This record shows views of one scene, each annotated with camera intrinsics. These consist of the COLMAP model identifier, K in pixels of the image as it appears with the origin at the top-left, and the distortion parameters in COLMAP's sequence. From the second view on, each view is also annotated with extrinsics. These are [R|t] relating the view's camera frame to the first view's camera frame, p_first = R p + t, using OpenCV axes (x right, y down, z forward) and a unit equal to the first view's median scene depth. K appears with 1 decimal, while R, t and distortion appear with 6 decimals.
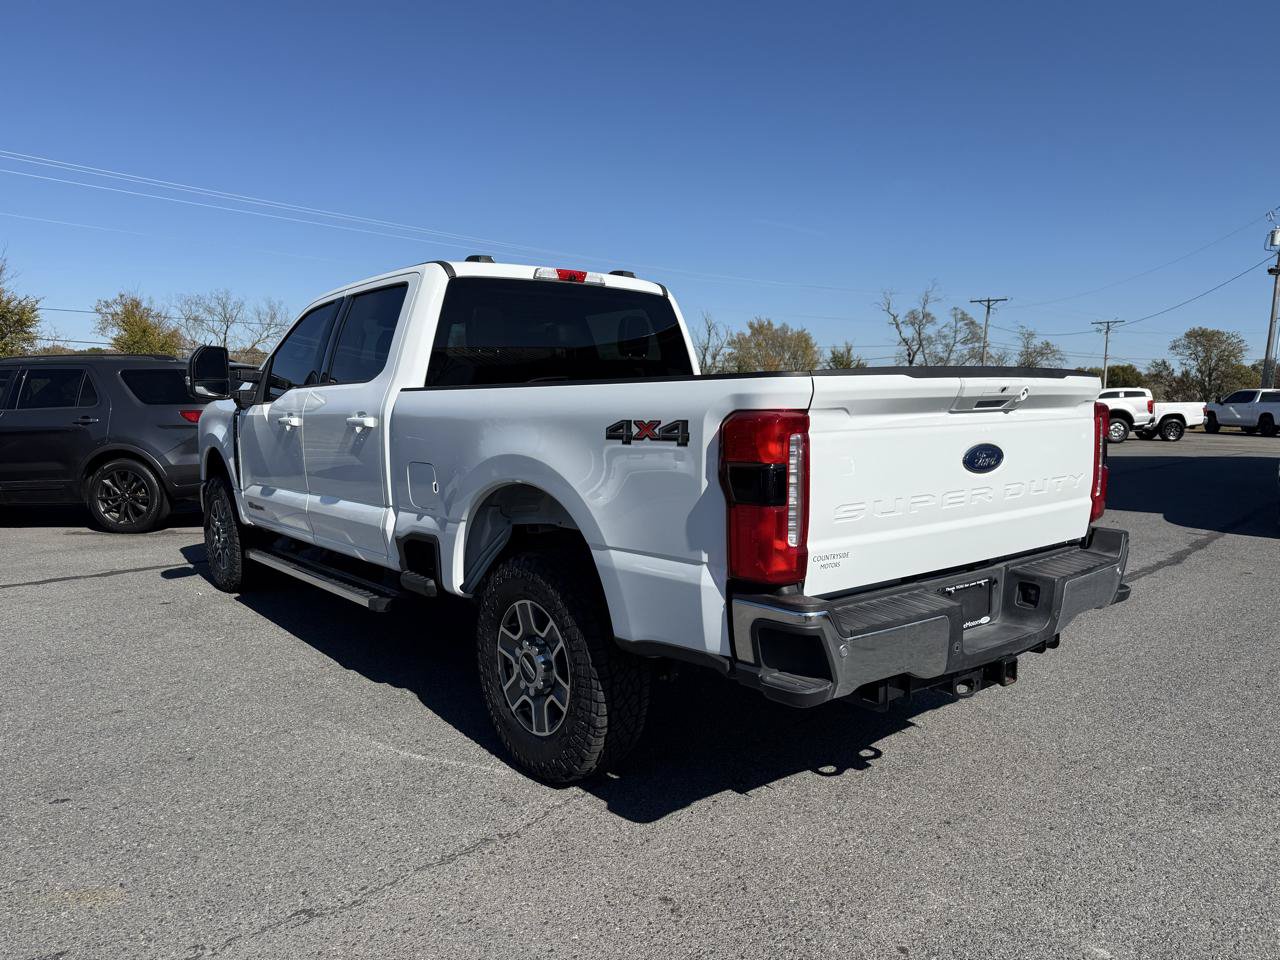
lens RADIAL K [[907.5, 0, 637.1], [0, 907.5, 476.7], [0, 0, 1]] dist [0.035091, -0.043441]
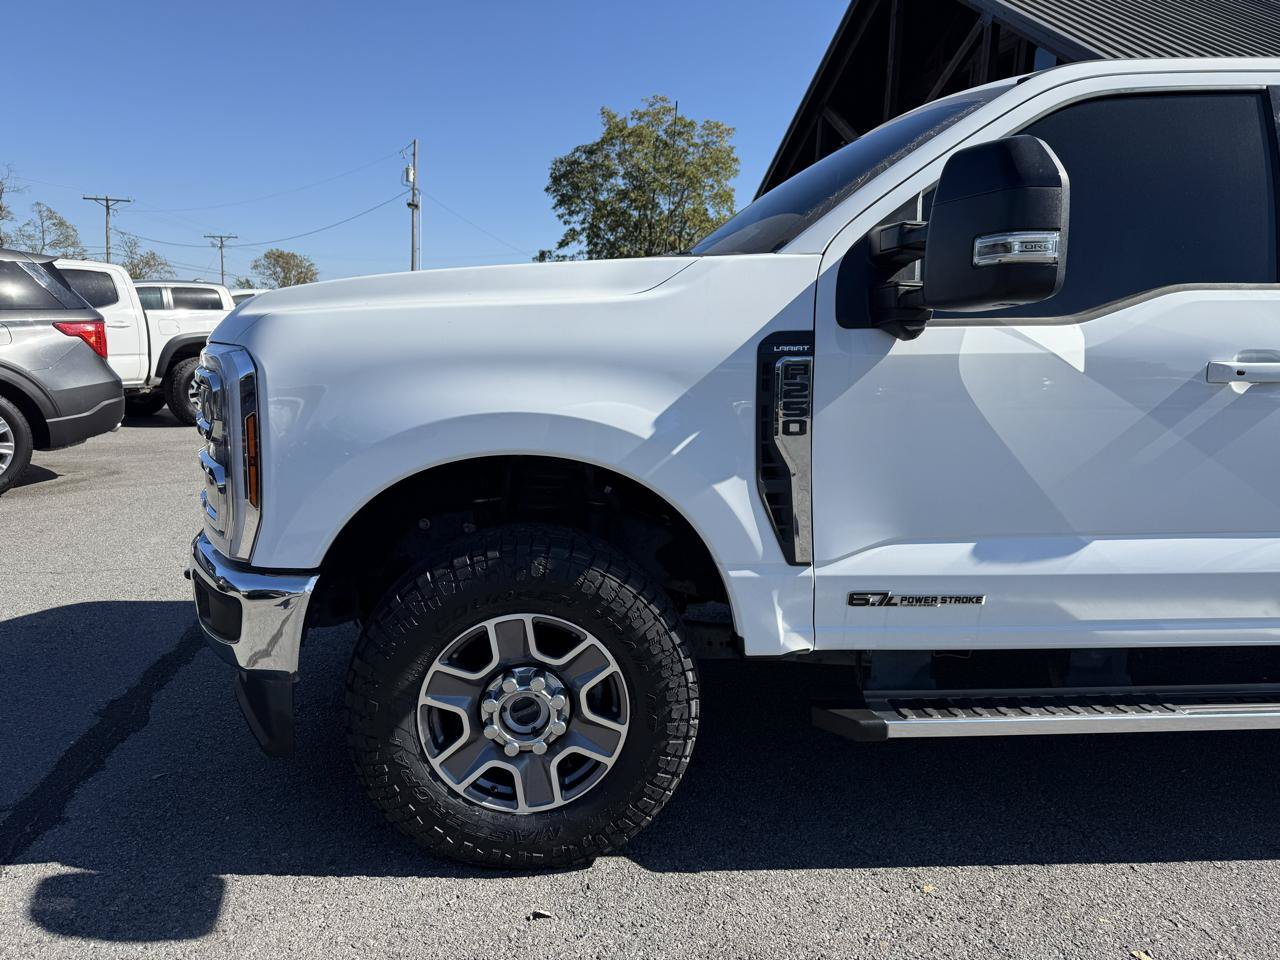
lens RADIAL K [[907.5, 0, 637.1], [0, 907.5, 476.7], [0, 0, 1]] dist [0.035091, -0.043441]
pose [[0.573411, -0.124897, 0.809691, -1.243536], [0.051437, 0.991850, 0.116568, -0.106327], [-0.817651, -0.025193, 0.575162, 1.402831]]
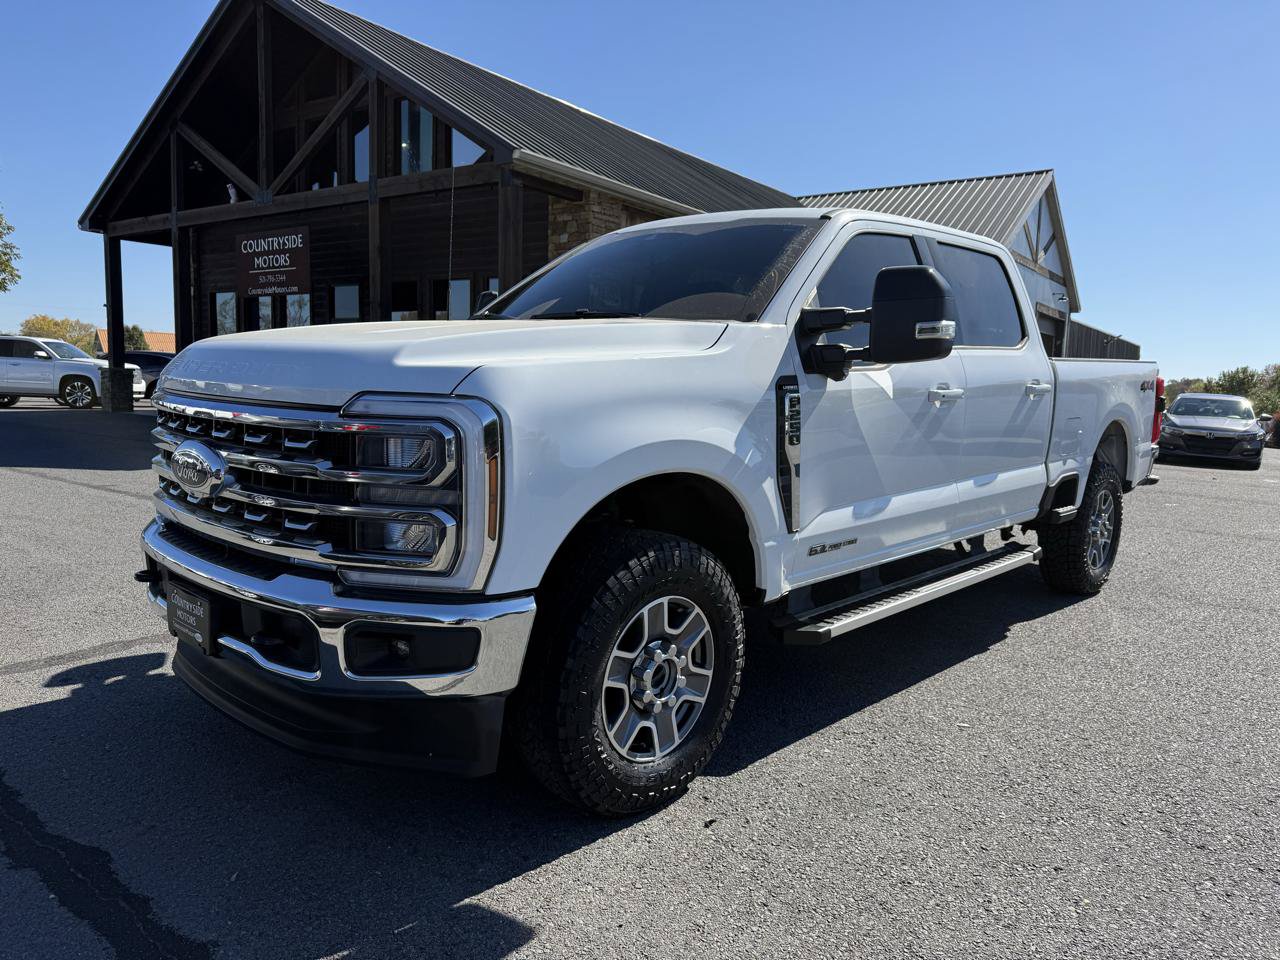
lens RADIAL K [[898.4, 0, 631.7], [0, 898.4, 484.7], [0, 0, 1]] dist [0.066888, -0.000163]
pose [[-0.122327, -0.131195, 0.983780, -1.537513], [0.065298, 0.988013, 0.139879, -0.152051], [-0.990339, 0.081350, -0.112294, 1.897452]]
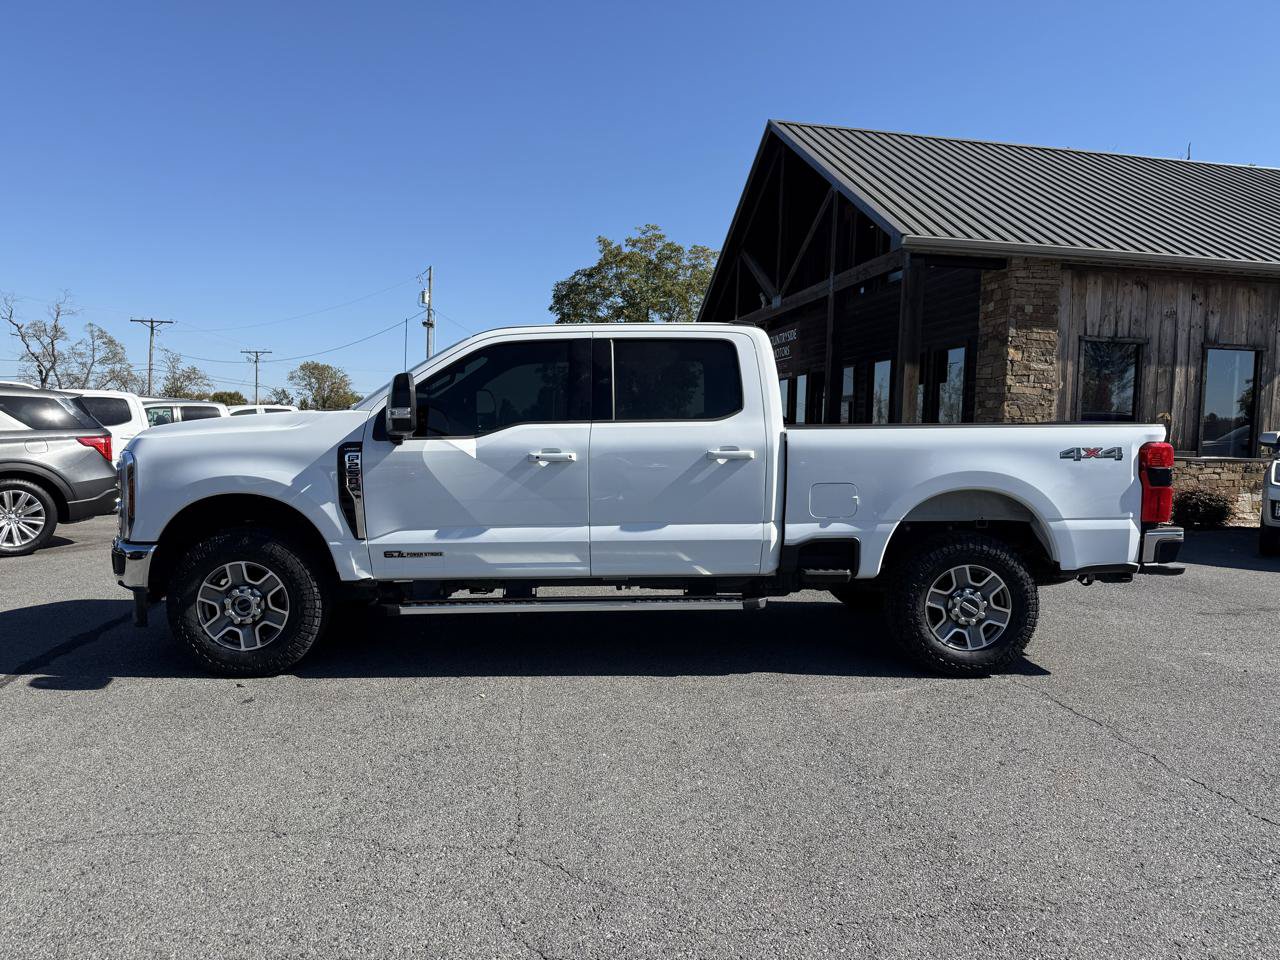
lens RADIAL K [[894.8, 0, 645.5], [0, 894.8, 477.2], [0, 0, 1]] dist [0.092538, -0.135308]
pose [[0.591902, -0.041002, 0.804967, -1.565774], [0.061880, 0.998069, 0.005337, -0.052050], [-0.803631, 0.046652, 0.593296, 0.478021]]
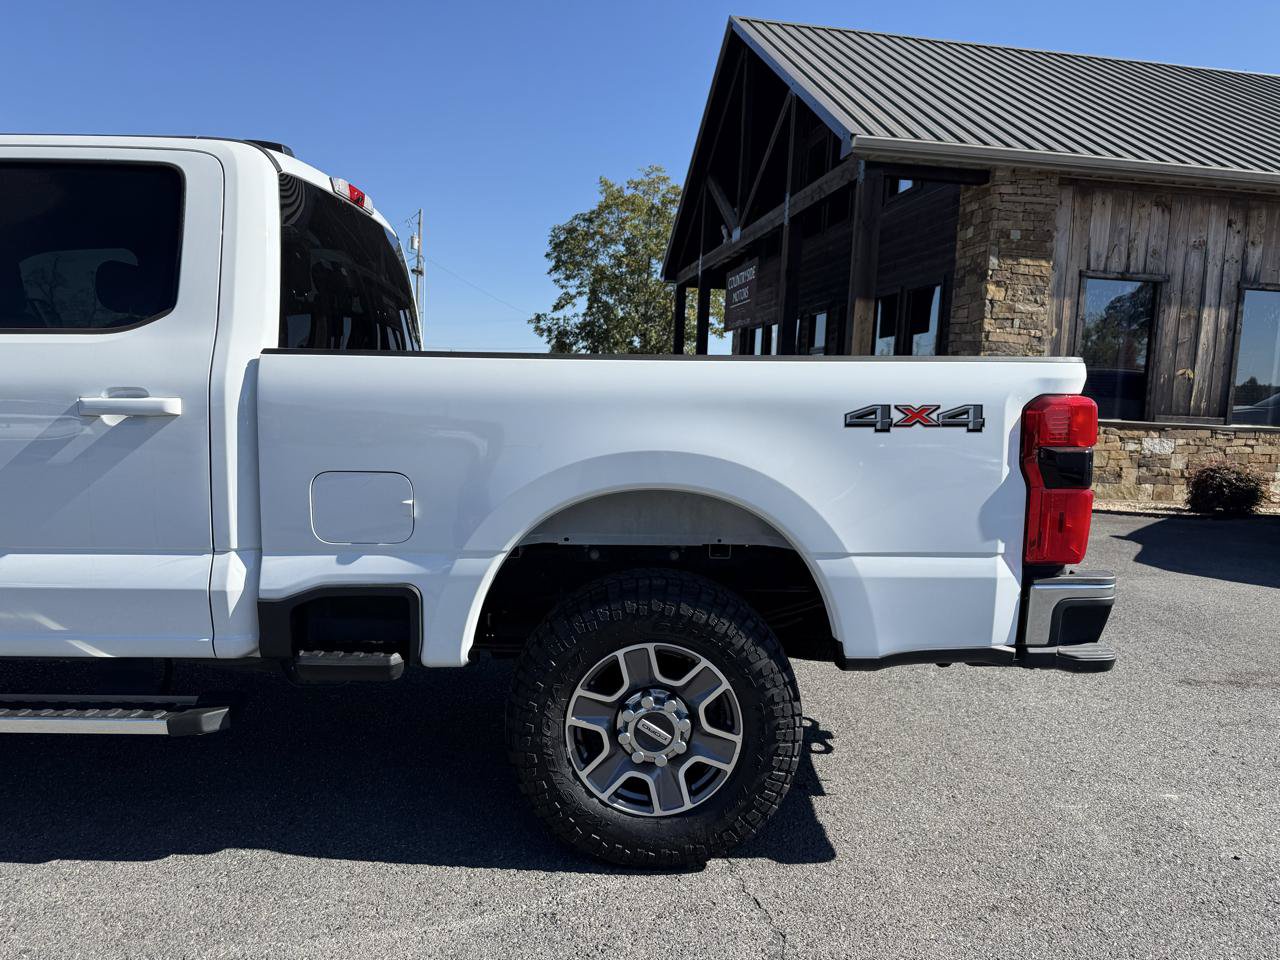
lens RADIAL K [[901.0, 0, 640.0], [0, 901.0, 480.0], [0, 0, 1]] dist [0.043993, -0.052671]
pose [[0.624243, -0.069092, 0.778169, -0.647200], [0.045741, 0.997605, 0.051882, -0.035612], [-0.779890, 0.003207, 0.625909, 0.498819]]
